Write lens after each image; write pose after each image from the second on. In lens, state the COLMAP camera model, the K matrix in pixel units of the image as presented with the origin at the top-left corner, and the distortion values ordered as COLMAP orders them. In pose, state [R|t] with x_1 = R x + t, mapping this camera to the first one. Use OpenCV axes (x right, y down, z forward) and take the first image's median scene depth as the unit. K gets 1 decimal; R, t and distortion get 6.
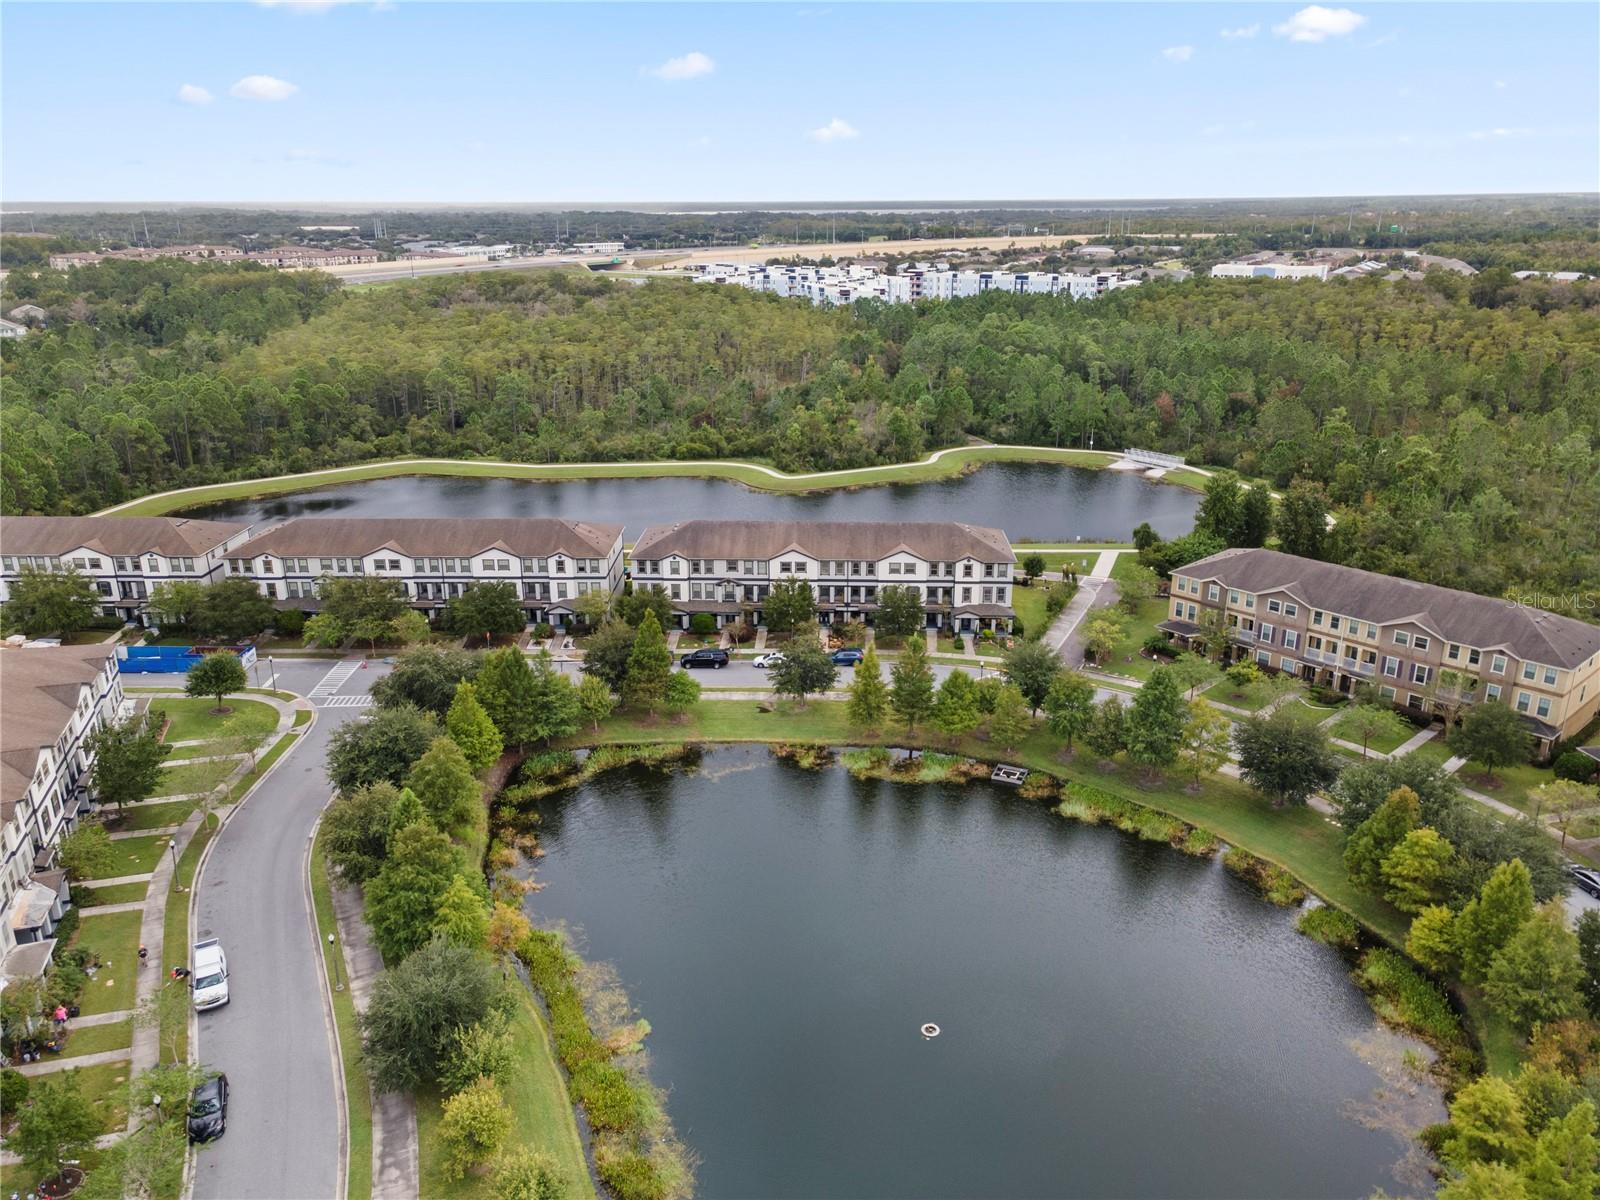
lens RADIAL K [[1141.0, 0, 791.9], [0, 1141.0, 553.8], [0, 0, 1]] dist [0.036815, 0.000332]
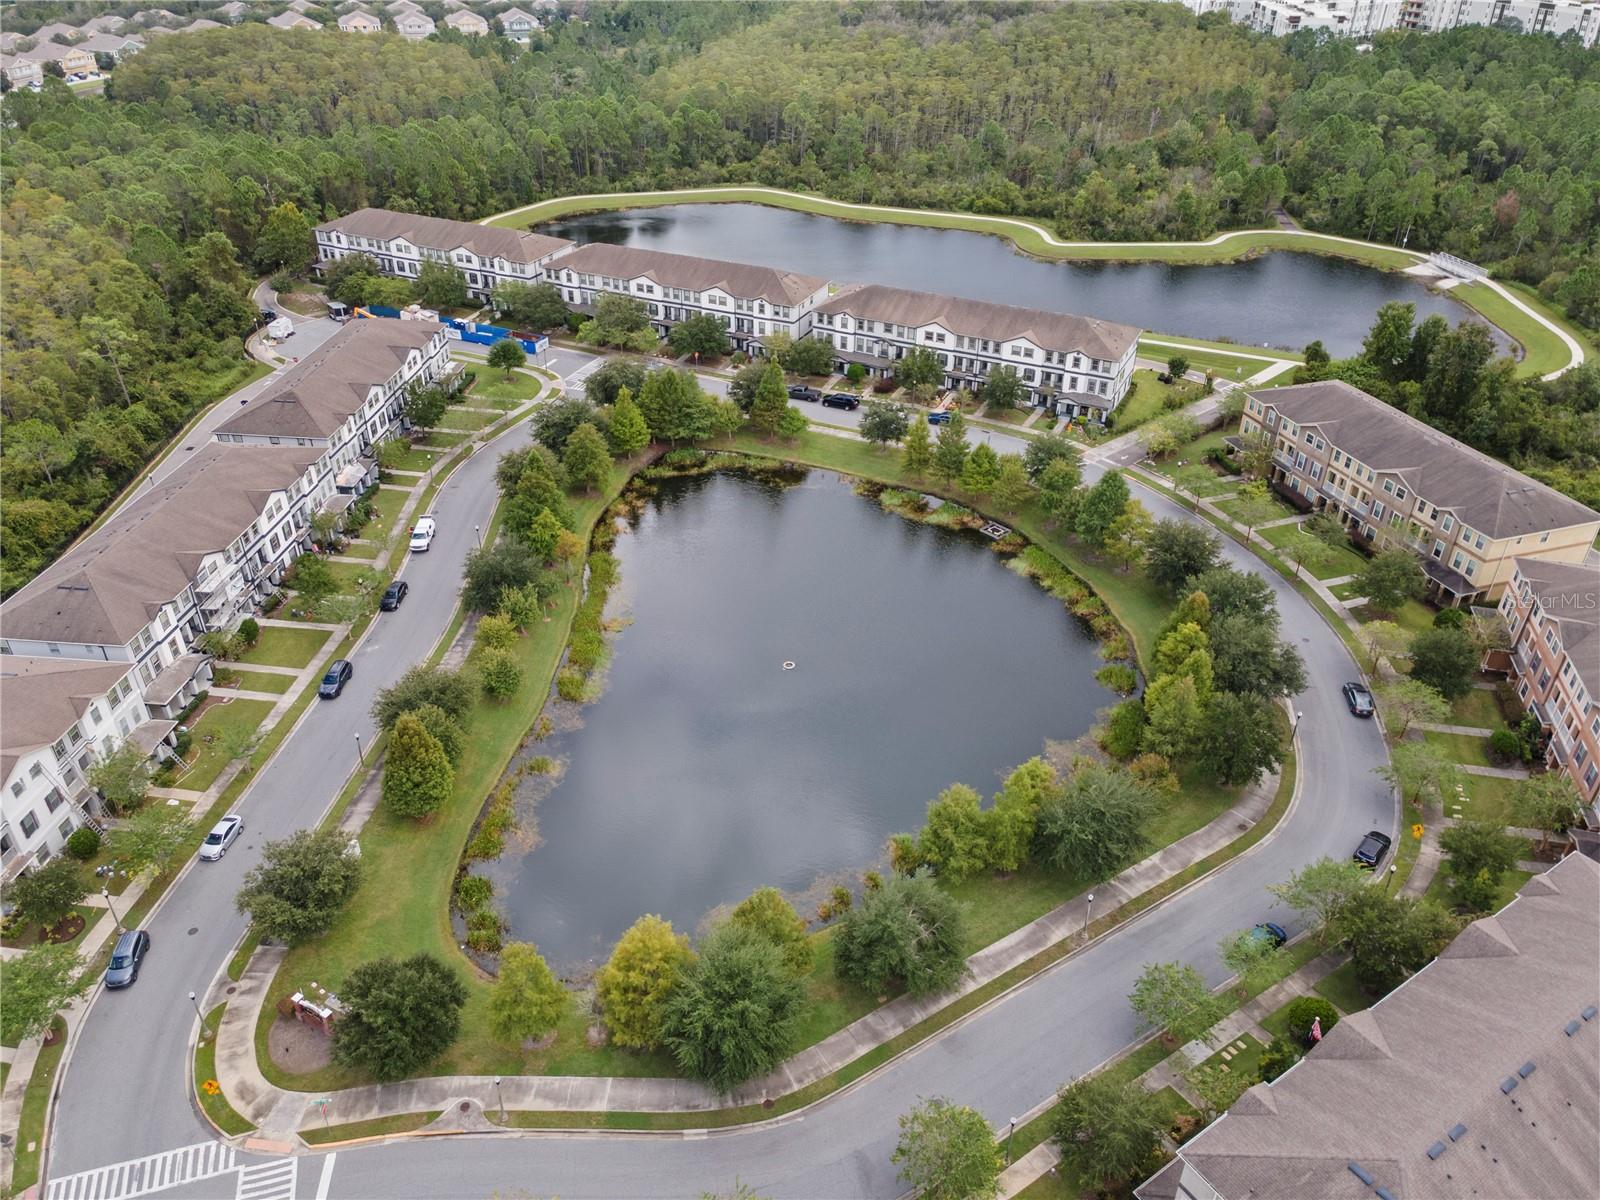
lens RADIAL K [[1141.0, 0, 791.9], [0, 1141.0, 553.8], [0, 0, 1]] dist [0.036815, 0.000332]
pose [[0.912728, 0.214230, -0.347897, 0.329218], [-0.123918, 0.956550, 0.263924, -0.068261], [0.389322, -0.197780, 0.899617, -0.177020]]
